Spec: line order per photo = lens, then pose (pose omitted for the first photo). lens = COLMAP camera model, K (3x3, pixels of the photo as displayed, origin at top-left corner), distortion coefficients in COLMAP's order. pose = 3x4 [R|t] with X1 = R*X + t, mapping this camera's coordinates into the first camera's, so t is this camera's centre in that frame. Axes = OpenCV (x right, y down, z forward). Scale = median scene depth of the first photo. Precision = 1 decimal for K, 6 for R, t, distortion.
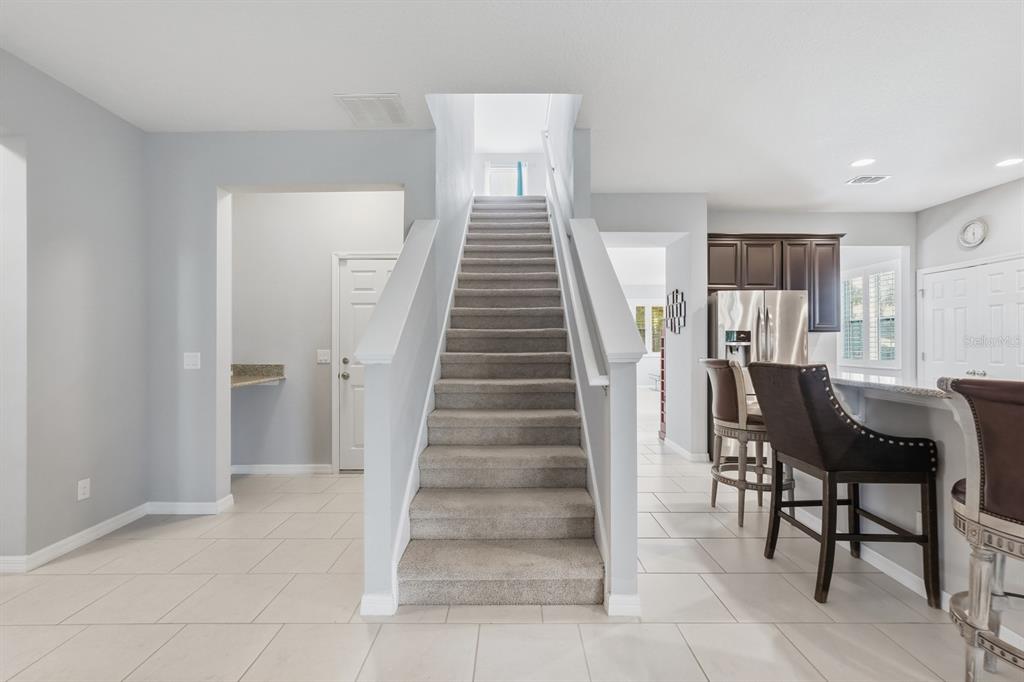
lens RADIAL K [[450.2, 0, 512.0], [0, 450.2, 341.0], [0, 0, 1]] dist [-0.014734, 0.007377]
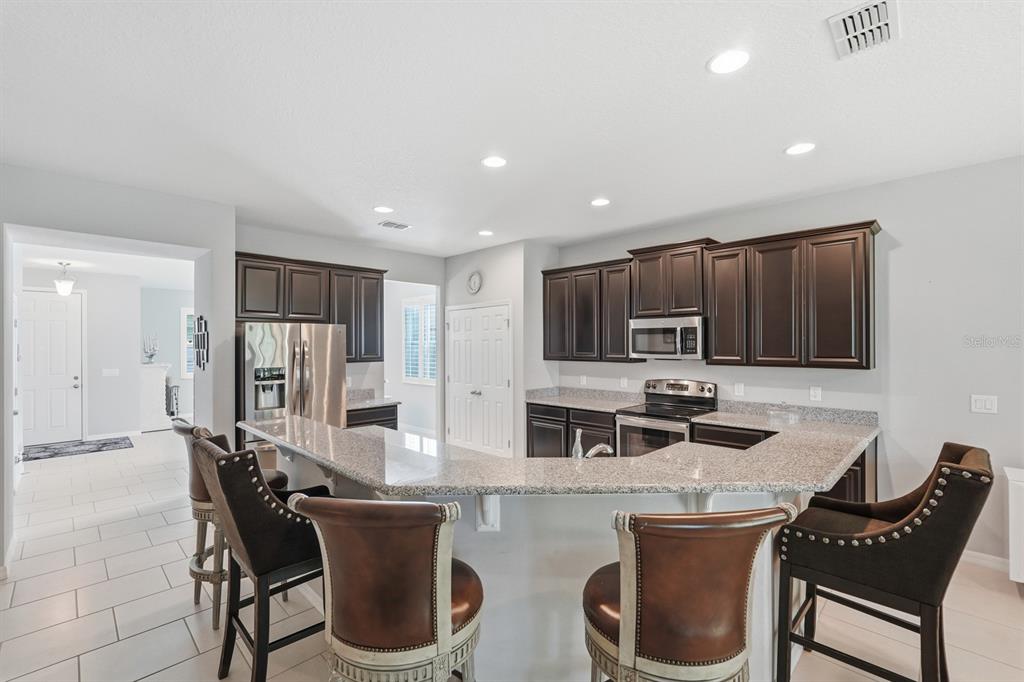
lens RADIAL K [[450.2, 0, 512.0], [0, 450.2, 341.0], [0, 0, 1]] dist [-0.014734, 0.007377]
pose [[0.705005, 0.000659, 0.709202, 0.215598], [0.004772, 0.999973, -0.005673, -0.070555], [-0.709186, 0.007384, 0.704983, 0.029294]]
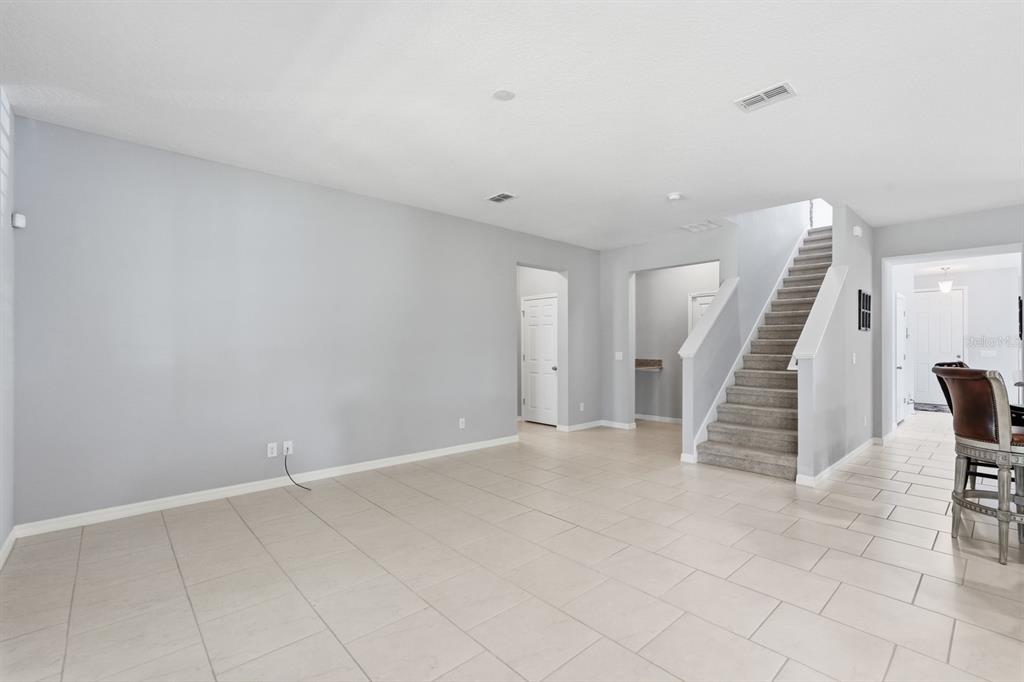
lens RADIAL K [[450.2, 0, 512.0], [0, 450.2, 341.0], [0, 0, 1]] dist [-0.014734, 0.007377]
pose [[0.671733, -0.006276, -0.740766, 0.395339], [0.000034, 0.999964, -0.008441, -0.006622], [0.740793, 0.005645, 0.671710, -0.606740]]
